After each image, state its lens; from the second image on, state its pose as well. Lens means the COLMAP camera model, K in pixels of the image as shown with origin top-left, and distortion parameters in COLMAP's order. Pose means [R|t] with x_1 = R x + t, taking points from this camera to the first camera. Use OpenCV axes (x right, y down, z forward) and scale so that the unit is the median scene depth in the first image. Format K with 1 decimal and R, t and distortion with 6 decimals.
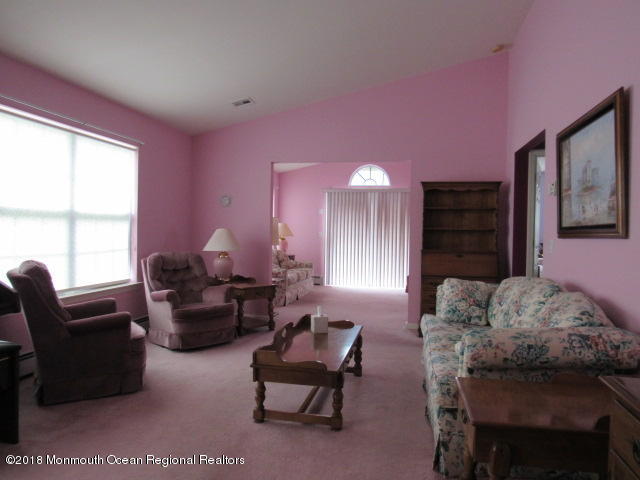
lens RADIAL K [[457.9, 0, 320.0], [0, 457.9, 240.0], [0, 0, 1]] dist [-0.010452, -0.003460]
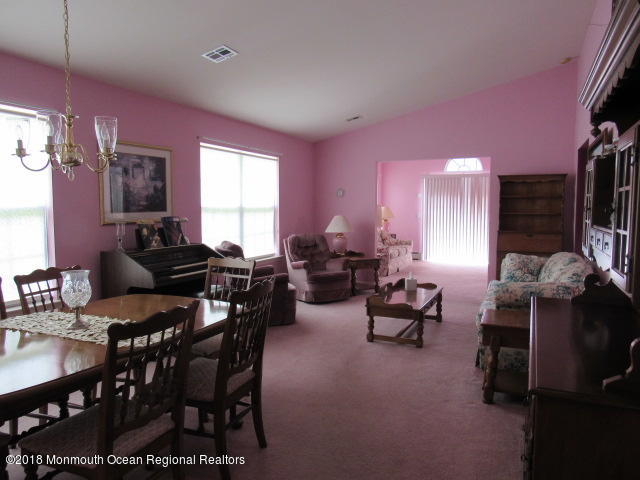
lens RADIAL K [[457.9, 0, 320.0], [0, 457.9, 240.0], [0, 0, 1]] dist [-0.010452, -0.003460]
pose [[0.974642, -0.002328, -0.223760, 0.031181], [0.013807, 0.998666, 0.049748, -0.022763], [0.223346, -0.051576, 0.973374, -0.331740]]
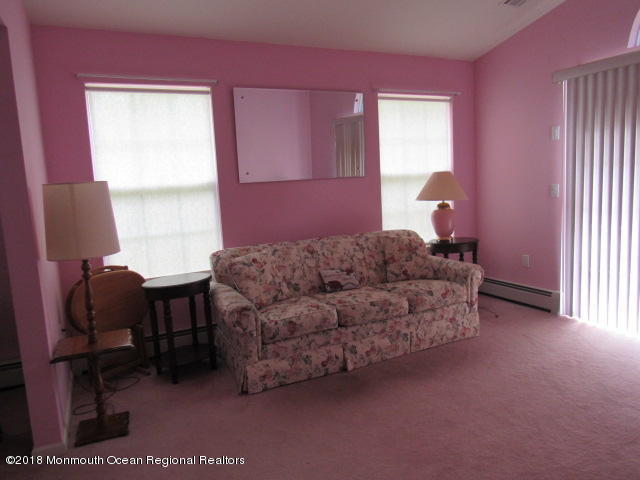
lens RADIAL K [[457.9, 0, 320.0], [0, 457.9, 240.0], [0, 0, 1]] dist [-0.010452, -0.003460]
pose [[0.611666, 0.050698, -0.789490, 0.385348], [0.049015, 0.993599, 0.101780, -0.039067], [0.789596, -0.100952, 0.605266, 1.161156]]
